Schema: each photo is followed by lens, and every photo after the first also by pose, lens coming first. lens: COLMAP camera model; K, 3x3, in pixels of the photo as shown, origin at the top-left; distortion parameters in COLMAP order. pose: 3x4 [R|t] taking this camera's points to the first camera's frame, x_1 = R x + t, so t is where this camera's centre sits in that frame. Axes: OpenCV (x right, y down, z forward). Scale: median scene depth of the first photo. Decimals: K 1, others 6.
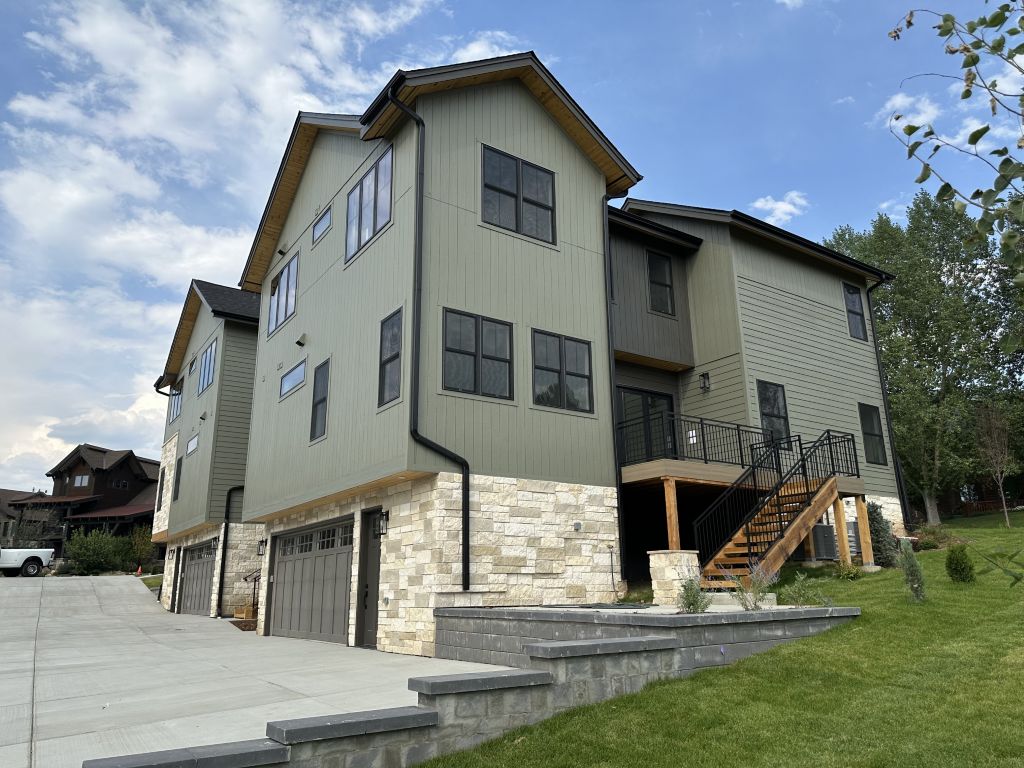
lens RADIAL K [[725.7, 0, 512.0], [0, 725.7, 384.0], [0, 0, 1]] dist [0.091197, -0.085320]
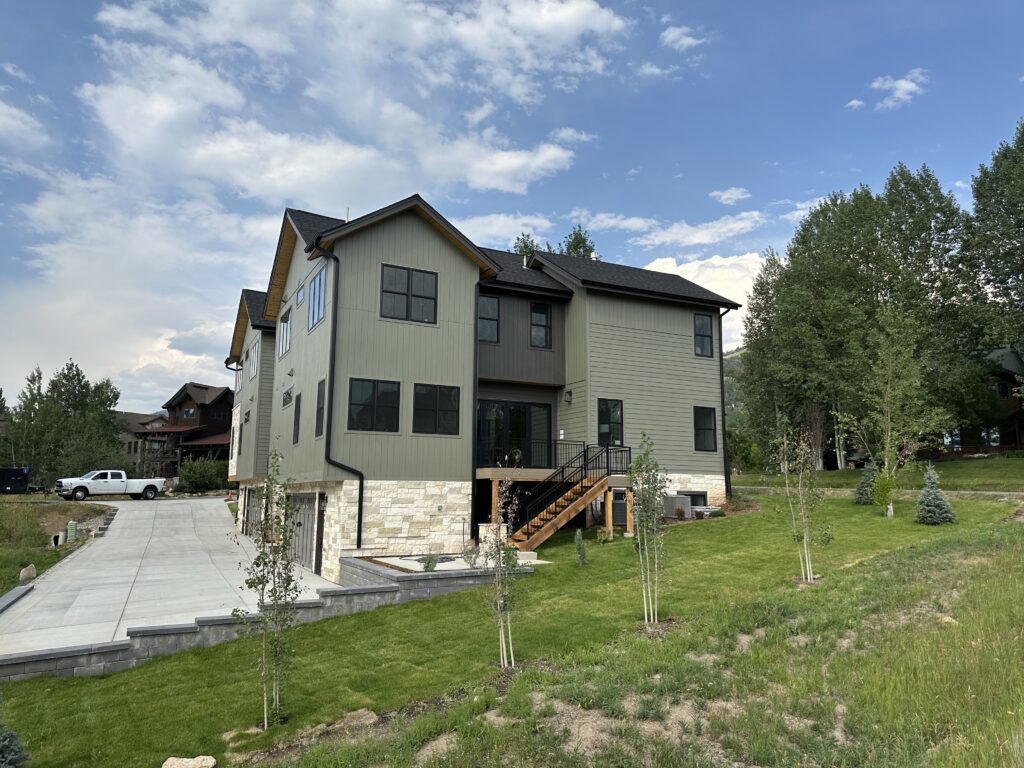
lens RADIAL K [[725.7, 0, 512.0], [0, 725.7, 384.0], [0, 0, 1]] dist [0.091197, -0.085320]
pose [[0.992070, 0.001832, -0.125672, 0.448466], [0.013476, 0.992579, 0.120856, -0.270801], [0.124961, -0.121591, 0.984683, -0.543885]]
